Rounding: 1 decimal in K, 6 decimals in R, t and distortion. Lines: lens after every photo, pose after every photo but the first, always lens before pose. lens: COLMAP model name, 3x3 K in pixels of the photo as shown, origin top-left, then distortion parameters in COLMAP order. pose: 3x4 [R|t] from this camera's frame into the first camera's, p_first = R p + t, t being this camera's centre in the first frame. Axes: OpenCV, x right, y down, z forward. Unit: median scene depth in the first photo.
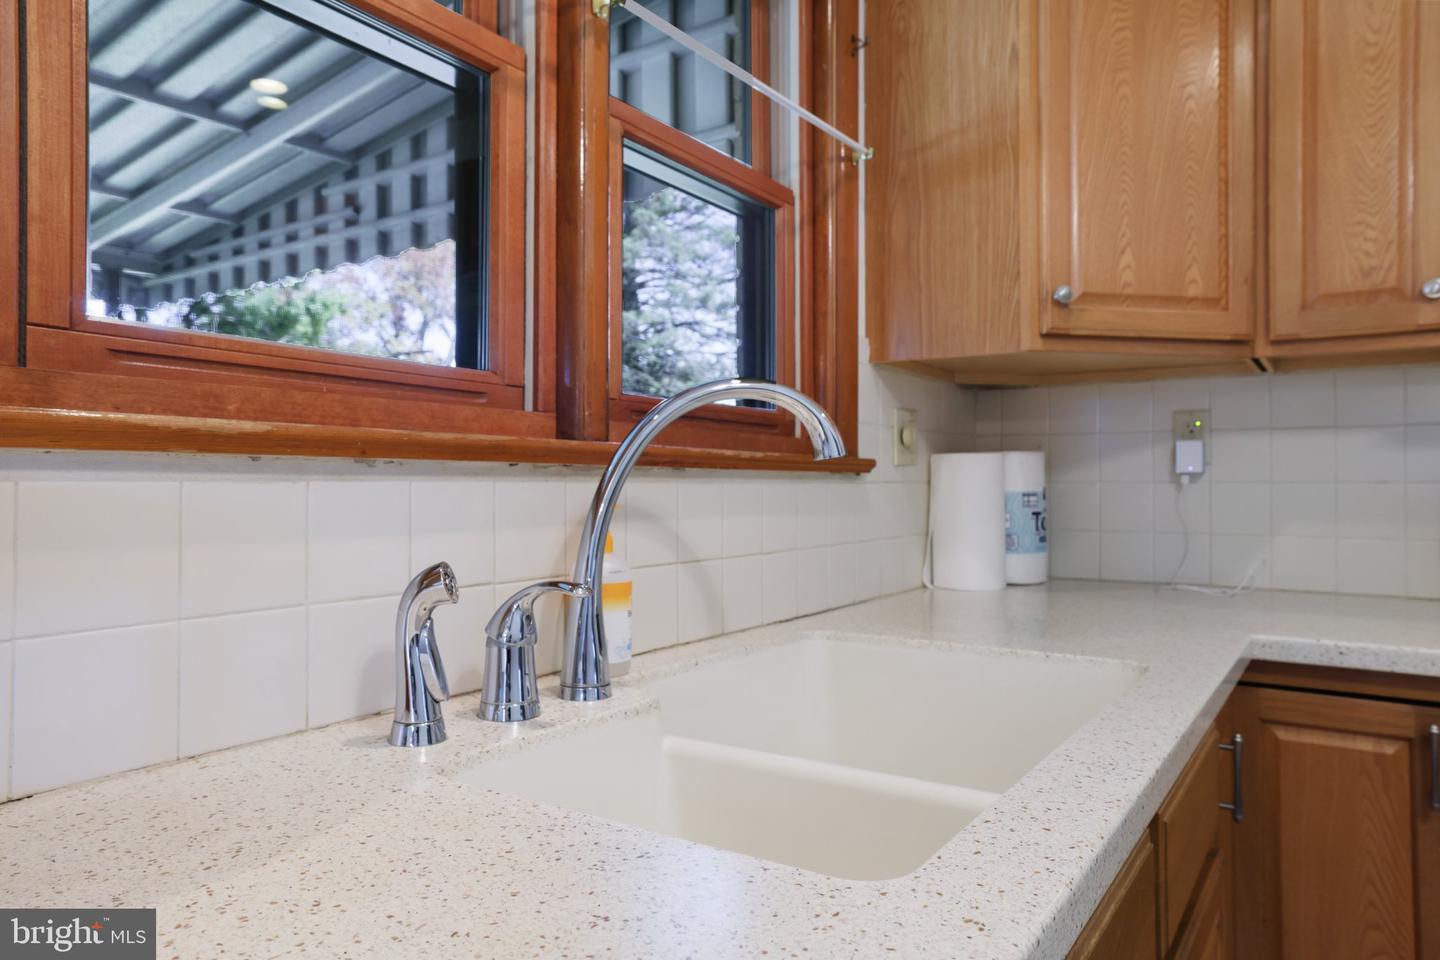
lens RADIAL K [[973.7, 0, 715.7], [0, 973.7, 467.6], [0, 0, 1]] dist [0.021841, 0.009069]
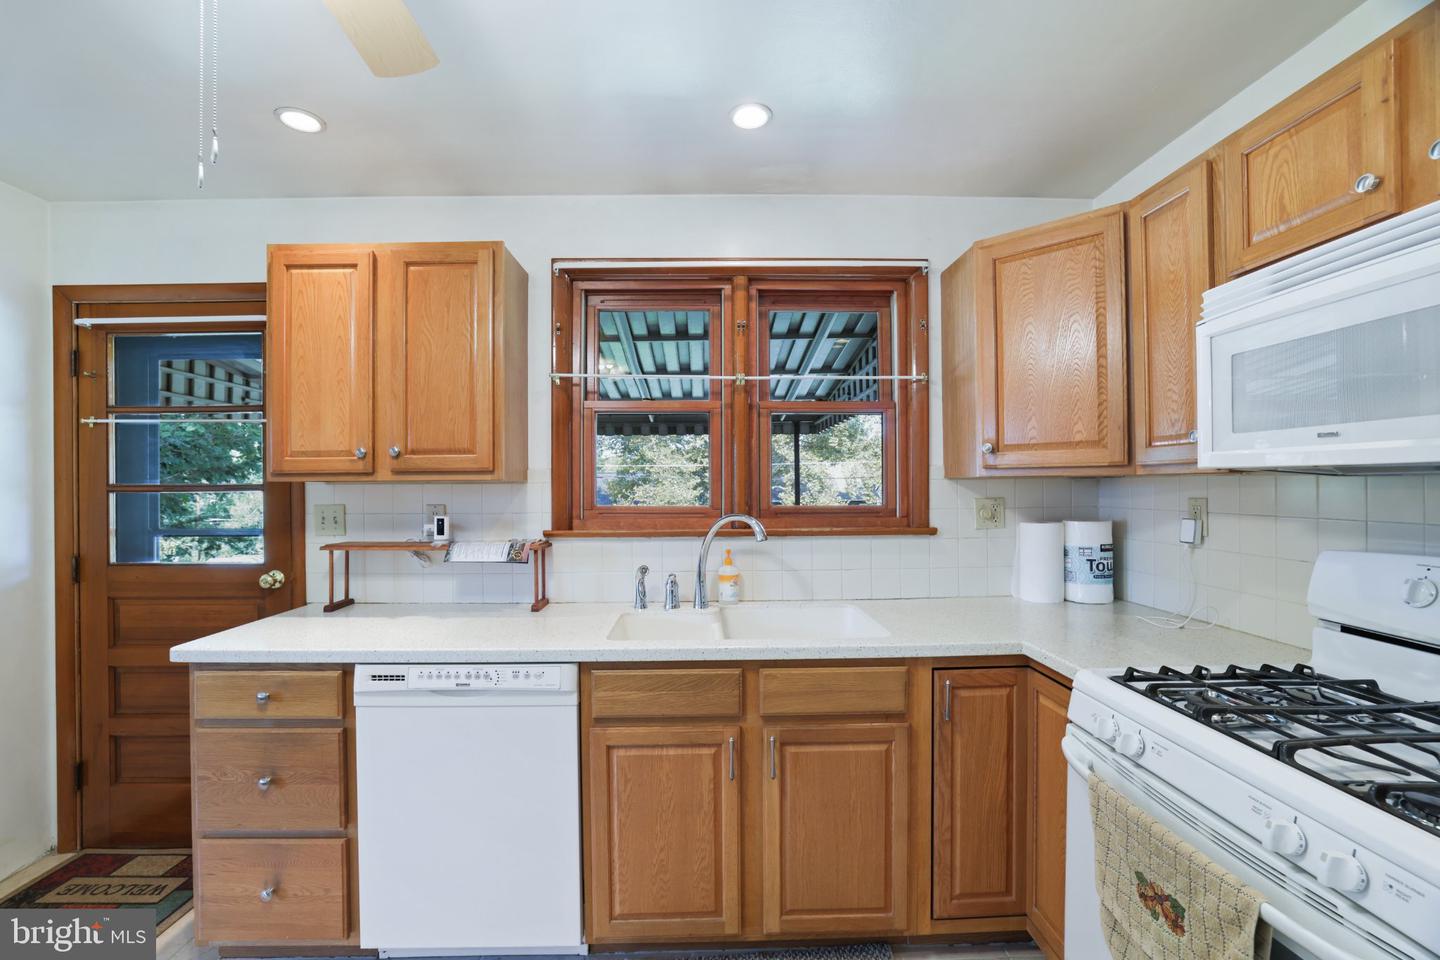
lens RADIAL K [[615.0, 0, 723.2], [0, 615.0, 484.1], [0, 0, 1]] dist [-0.024820, 0.001580]
pose [[0.568802, -0.008409, -0.822432, 0.981045], [0.025252, 0.999655, 0.007243, -0.122636], [0.822087, -0.024888, 0.568818, -0.086297]]
